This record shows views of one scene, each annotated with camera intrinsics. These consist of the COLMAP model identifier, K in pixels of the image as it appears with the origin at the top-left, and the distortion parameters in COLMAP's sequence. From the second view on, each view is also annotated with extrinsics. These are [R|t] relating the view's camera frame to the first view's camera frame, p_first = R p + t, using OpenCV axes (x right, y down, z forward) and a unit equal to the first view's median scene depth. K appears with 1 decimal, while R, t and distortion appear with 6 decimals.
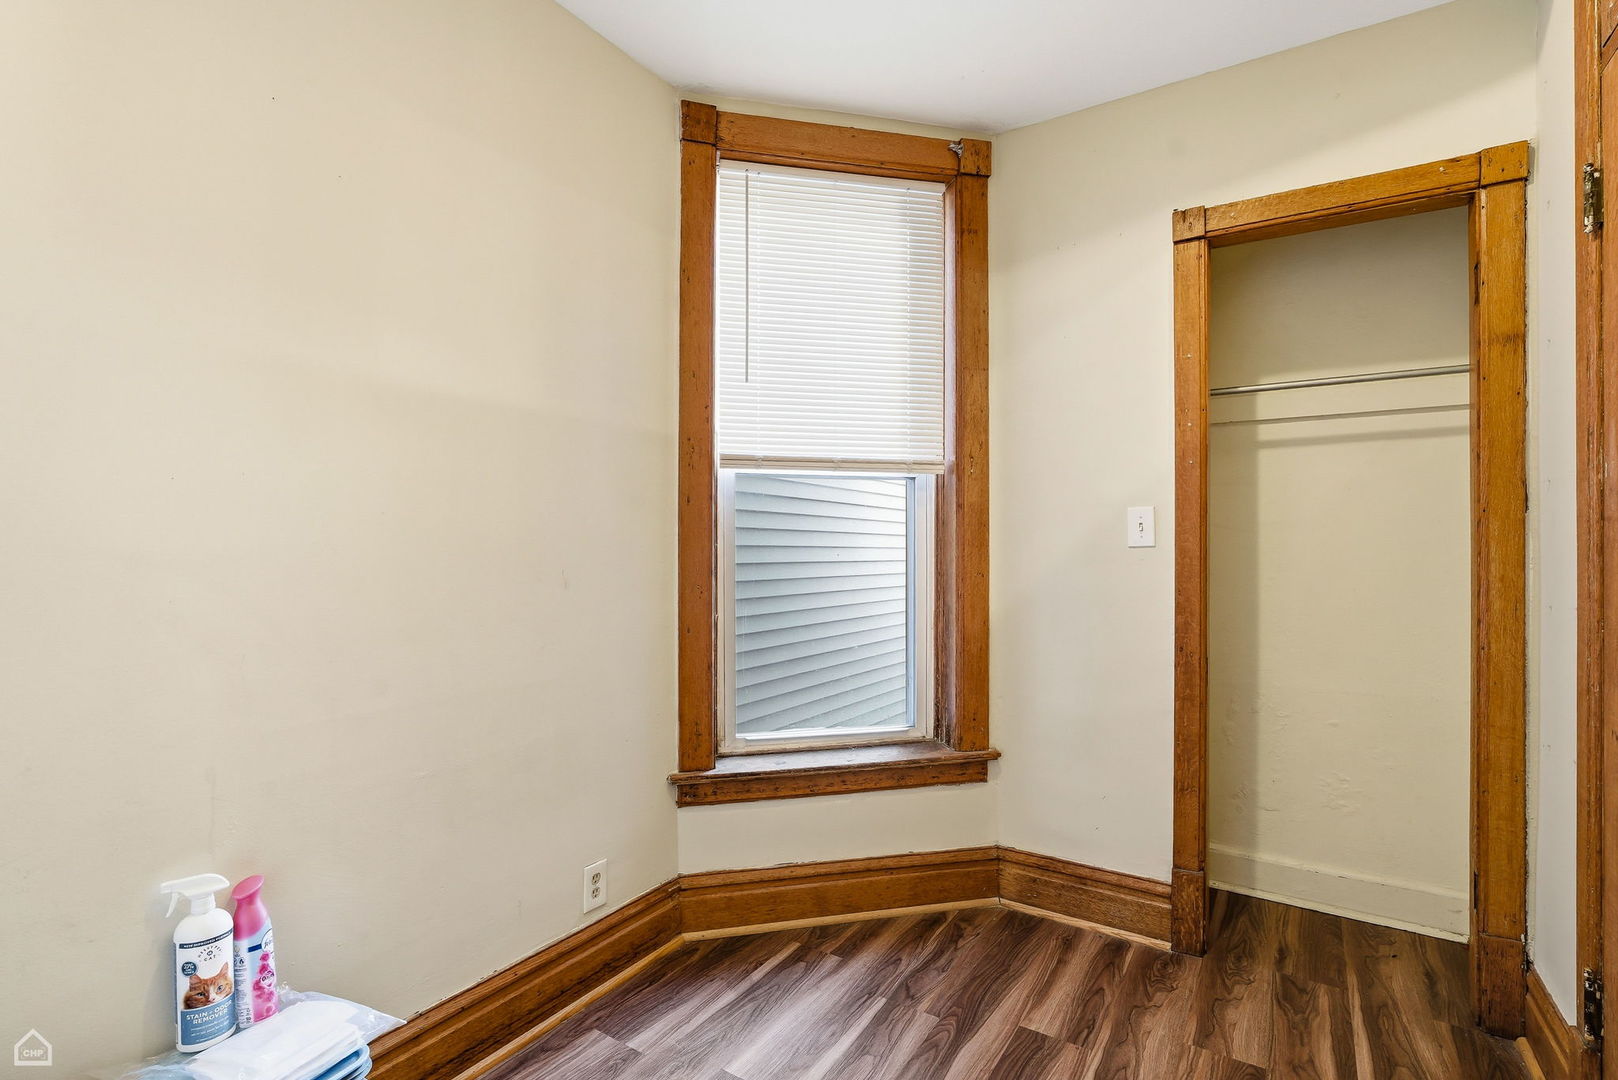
lens RADIAL K [[733.2, 0, 815.4], [0, 733.2, 540.0], [0, 0, 1]] dist [-0.011513, 0.000354]
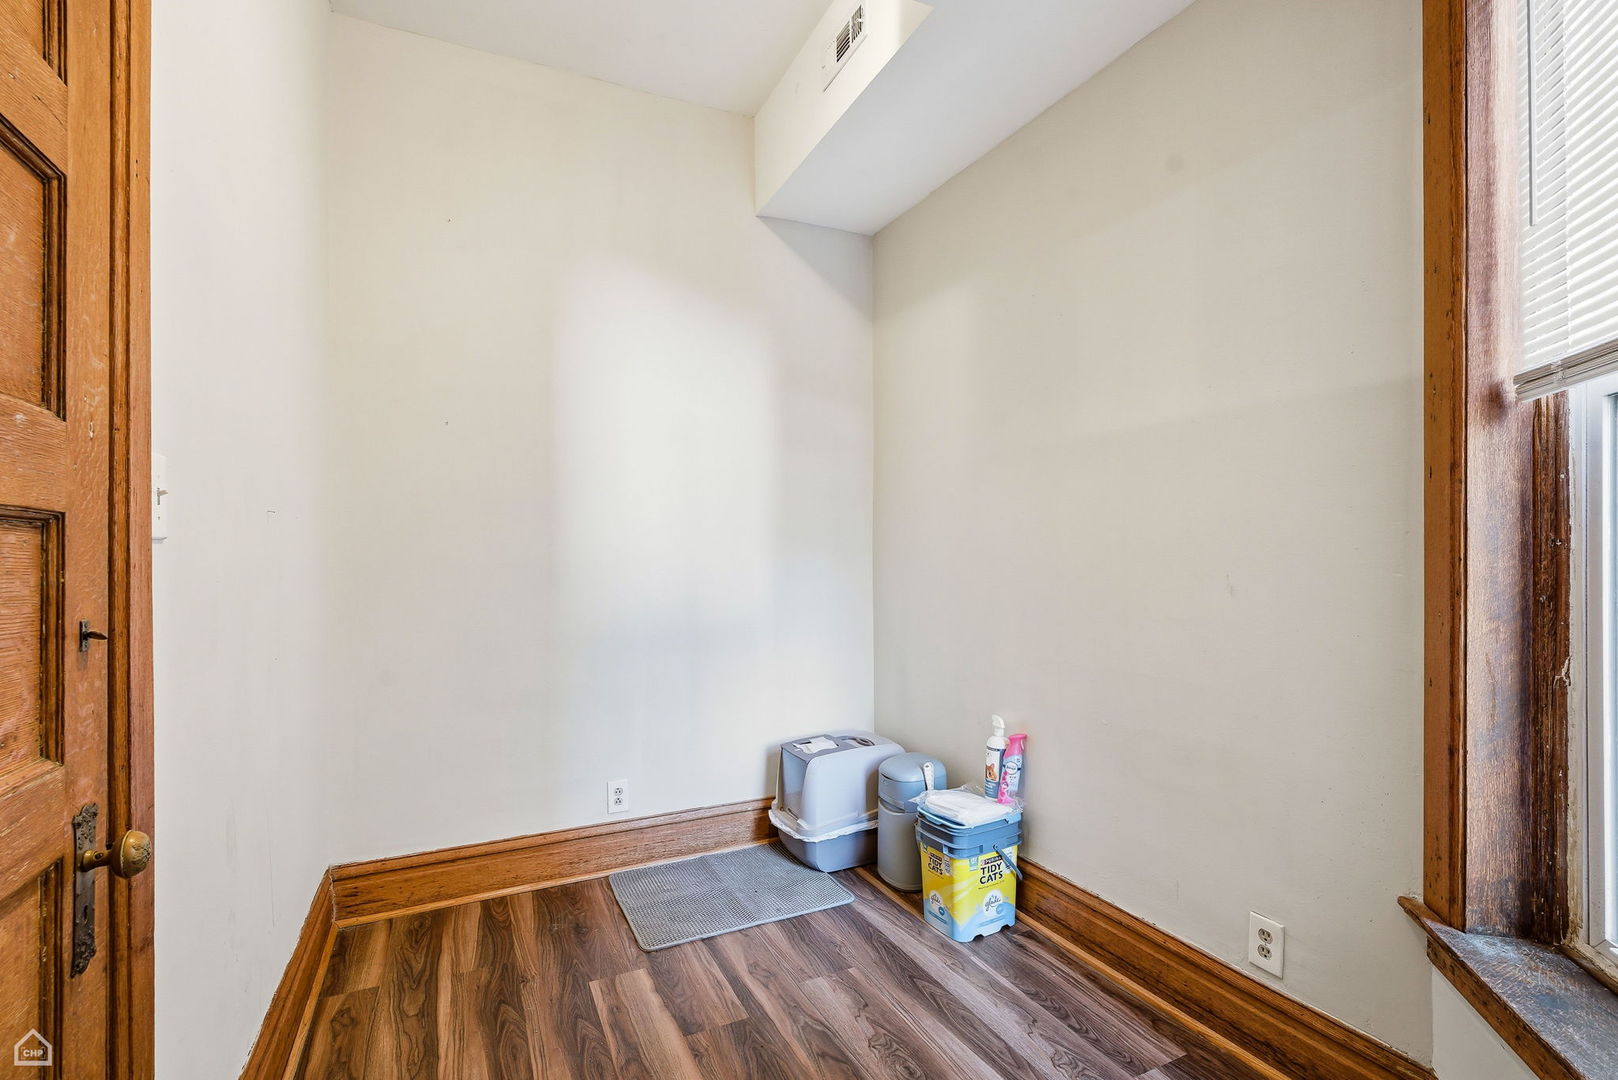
lens RADIAL K [[733.2, 0, 815.4], [0, 733.2, 540.0], [0, 0, 1]] dist [-0.011513, 0.000354]
pose [[-0.509075, -0.018834, -0.860516, 0.735790], [0.008796, 0.999595, -0.027082, 0.016582], [0.860677, -0.021356, -0.508703, 1.018709]]
